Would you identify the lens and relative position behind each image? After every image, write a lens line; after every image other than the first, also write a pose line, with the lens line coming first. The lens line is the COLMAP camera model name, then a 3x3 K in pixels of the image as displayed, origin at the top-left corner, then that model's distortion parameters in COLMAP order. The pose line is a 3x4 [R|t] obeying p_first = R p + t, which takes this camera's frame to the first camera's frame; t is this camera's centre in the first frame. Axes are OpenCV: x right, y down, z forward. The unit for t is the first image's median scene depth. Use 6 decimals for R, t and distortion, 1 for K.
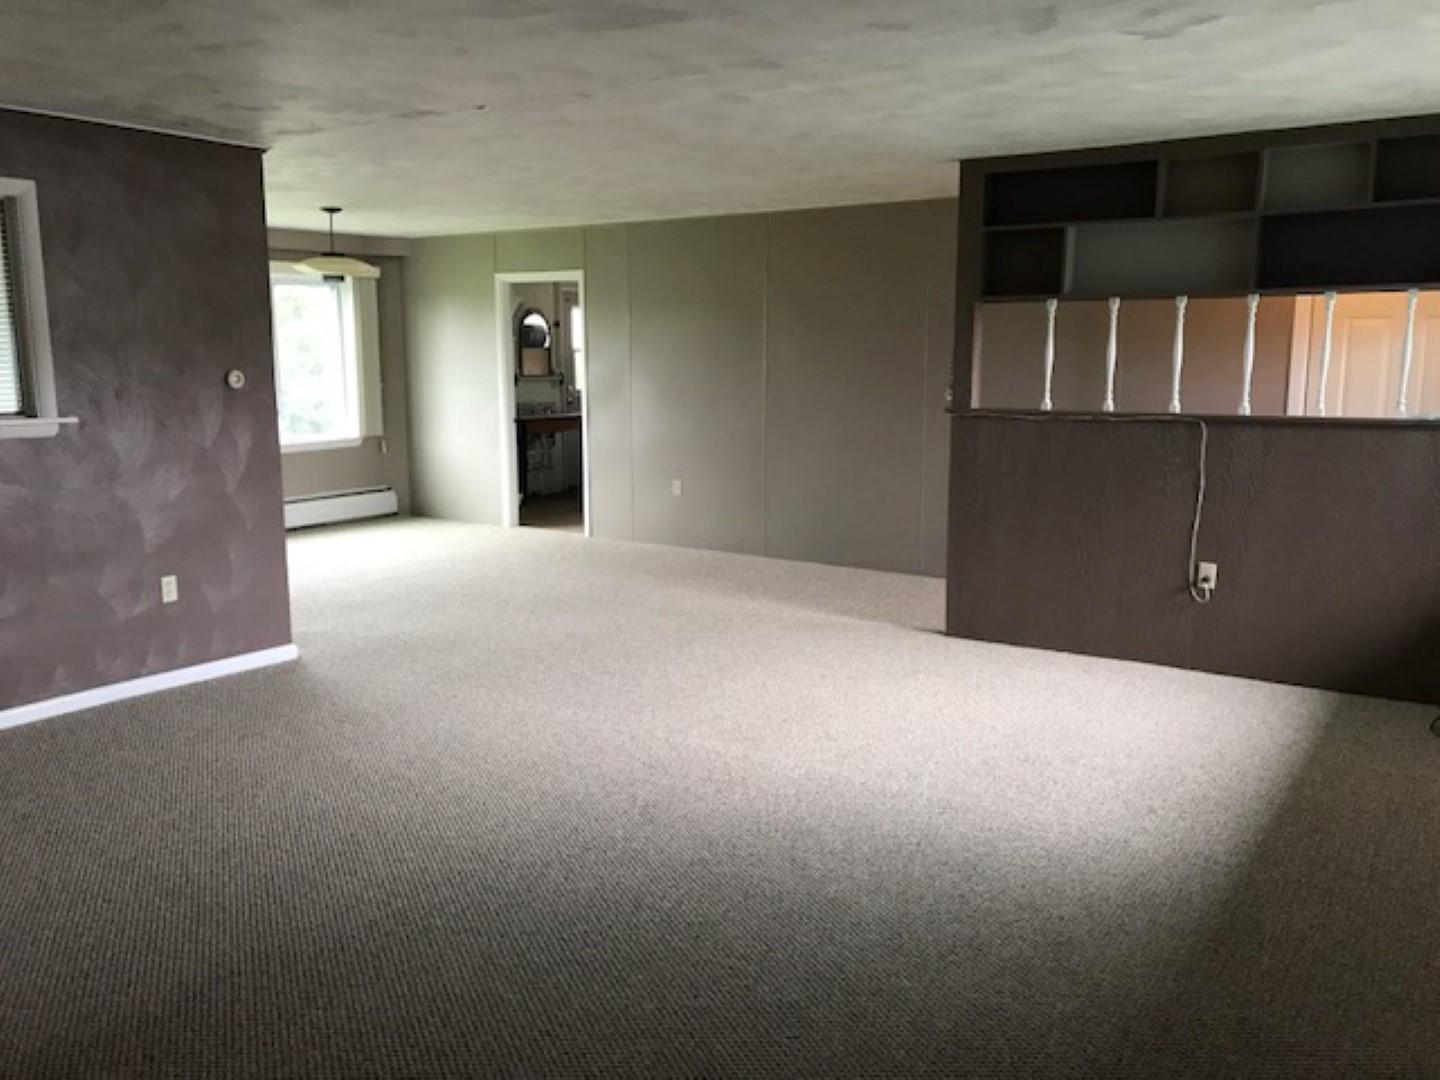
lens RADIAL K [[1171.7, 0, 720.0], [0, 1171.7, 540.0], [0, 0, 1]] dist [-0.006423, -0.000518]
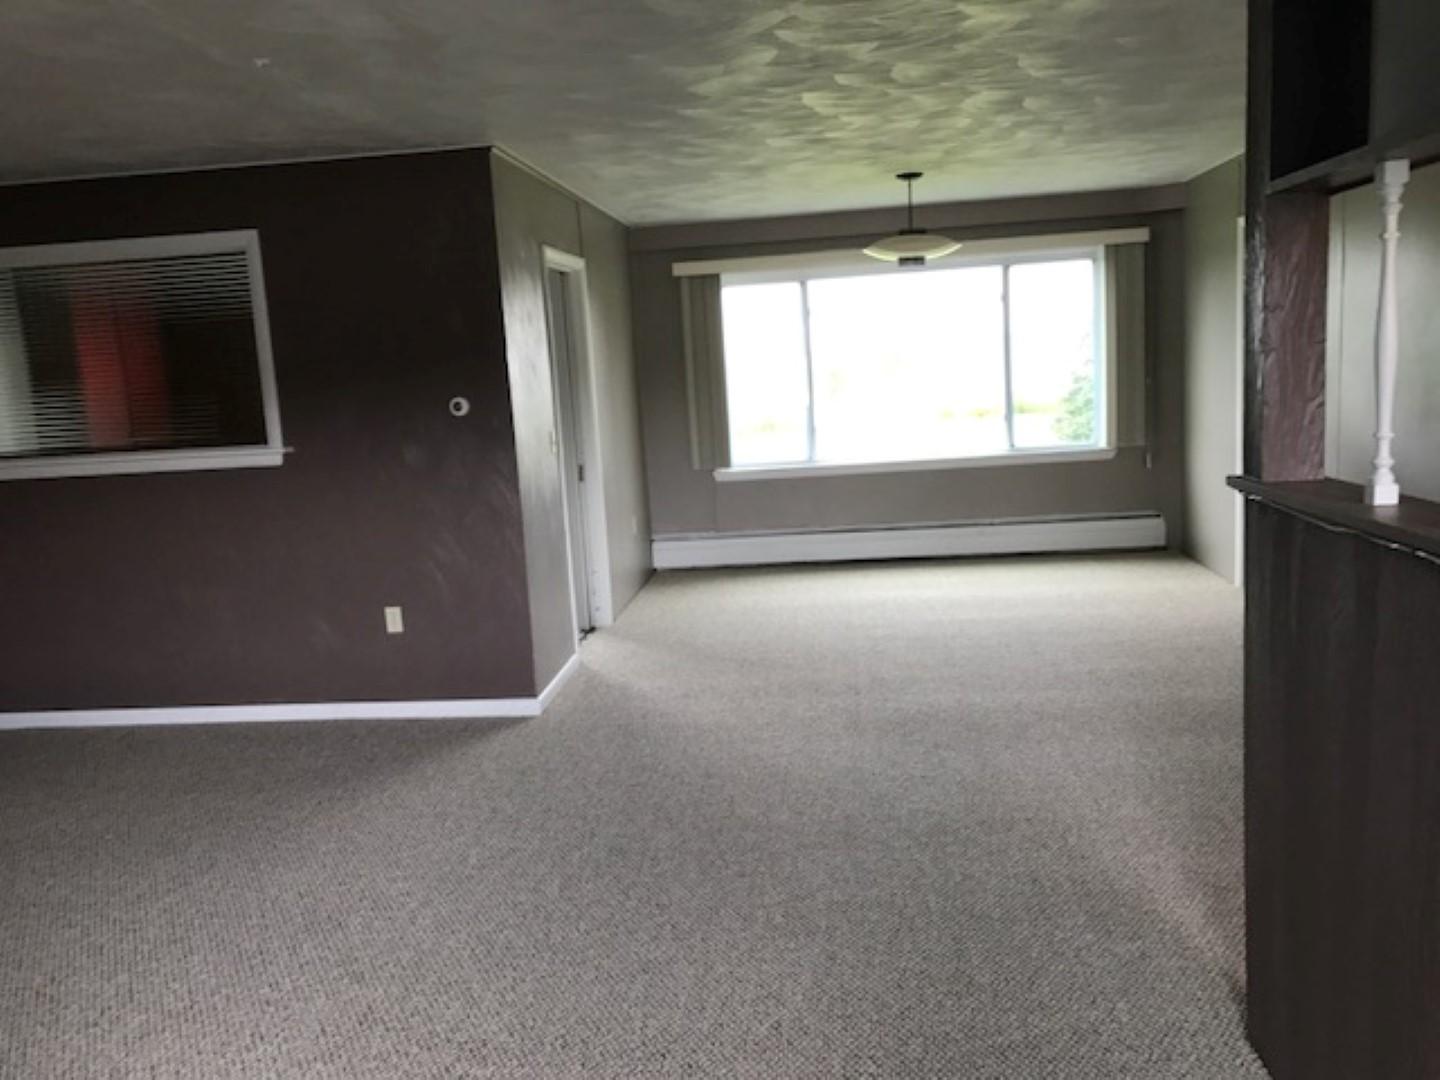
lens RADIAL K [[1180.2, 0, 720.0], [0, 1180.2, 540.0], [0, 0, 1]] dist [0.003177, -0.001979]
pose [[0.476572, 0.109114, -0.872338, 0.471753], [-0.086375, 0.993278, 0.077053, -0.112981], [0.874882, 0.038627, 0.482793, 0.676273]]
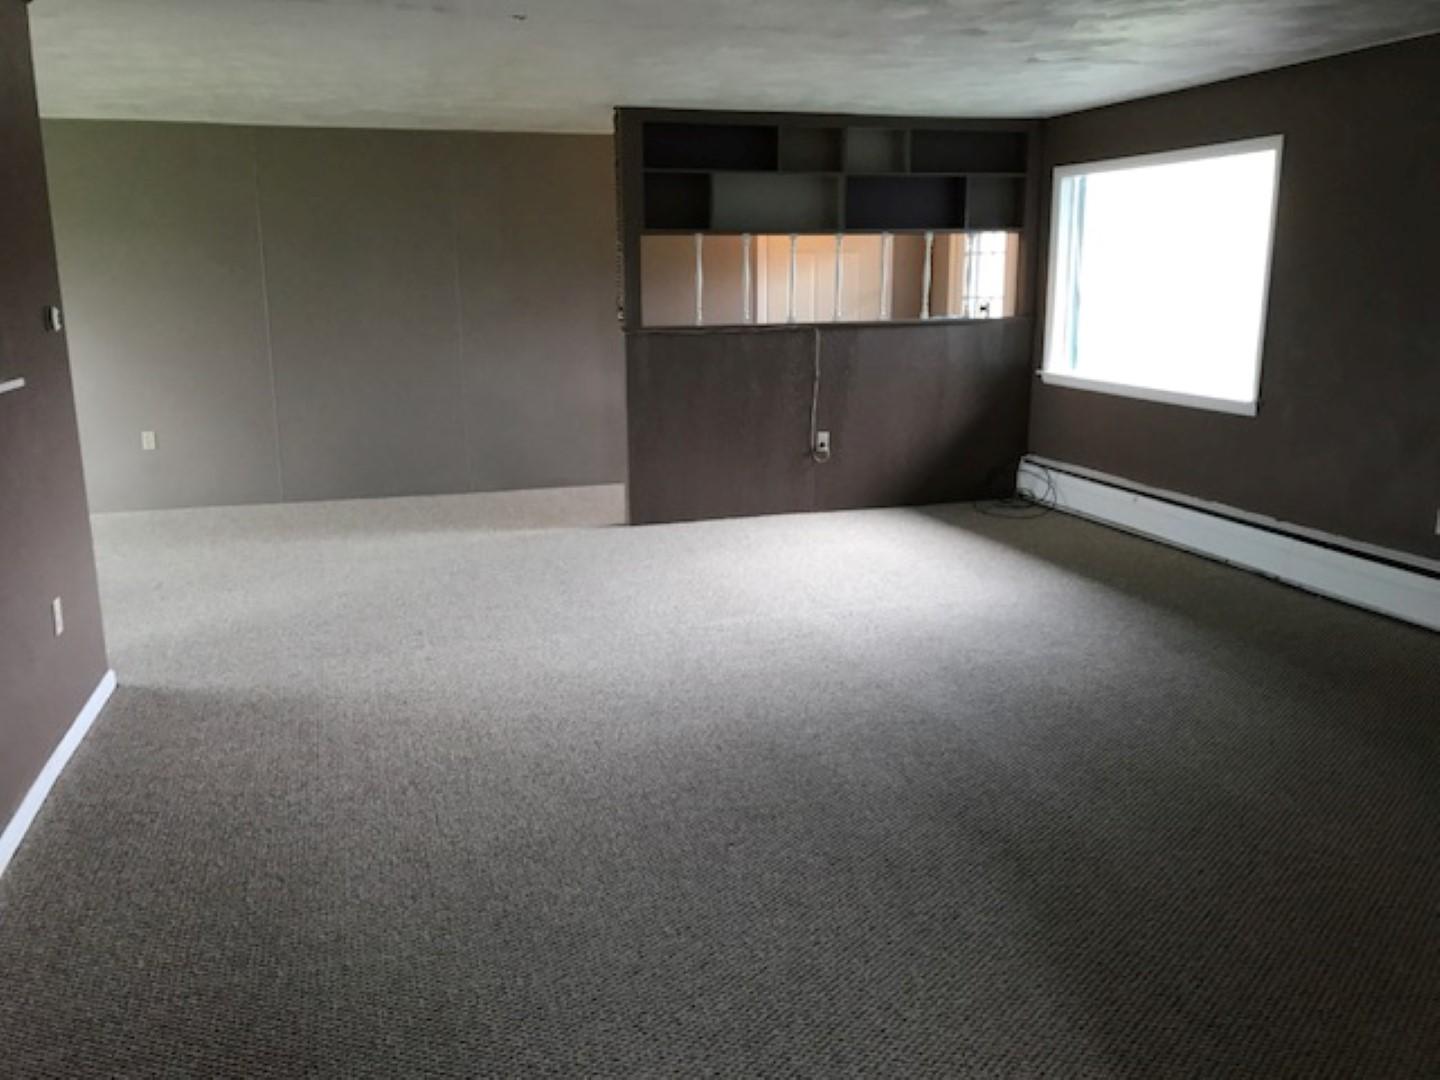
lens RADIAL K [[1180.2, 0, 720.0], [0, 1180.2, 540.0], [0, 0, 1]] dist [0.003177, -0.001979]
pose [[0.626858, -0.174337, 0.759379, -0.677052], [0.129666, 0.984396, 0.118958, -0.033485], [-0.768268, 0.023896, 0.639682, 0.201922]]
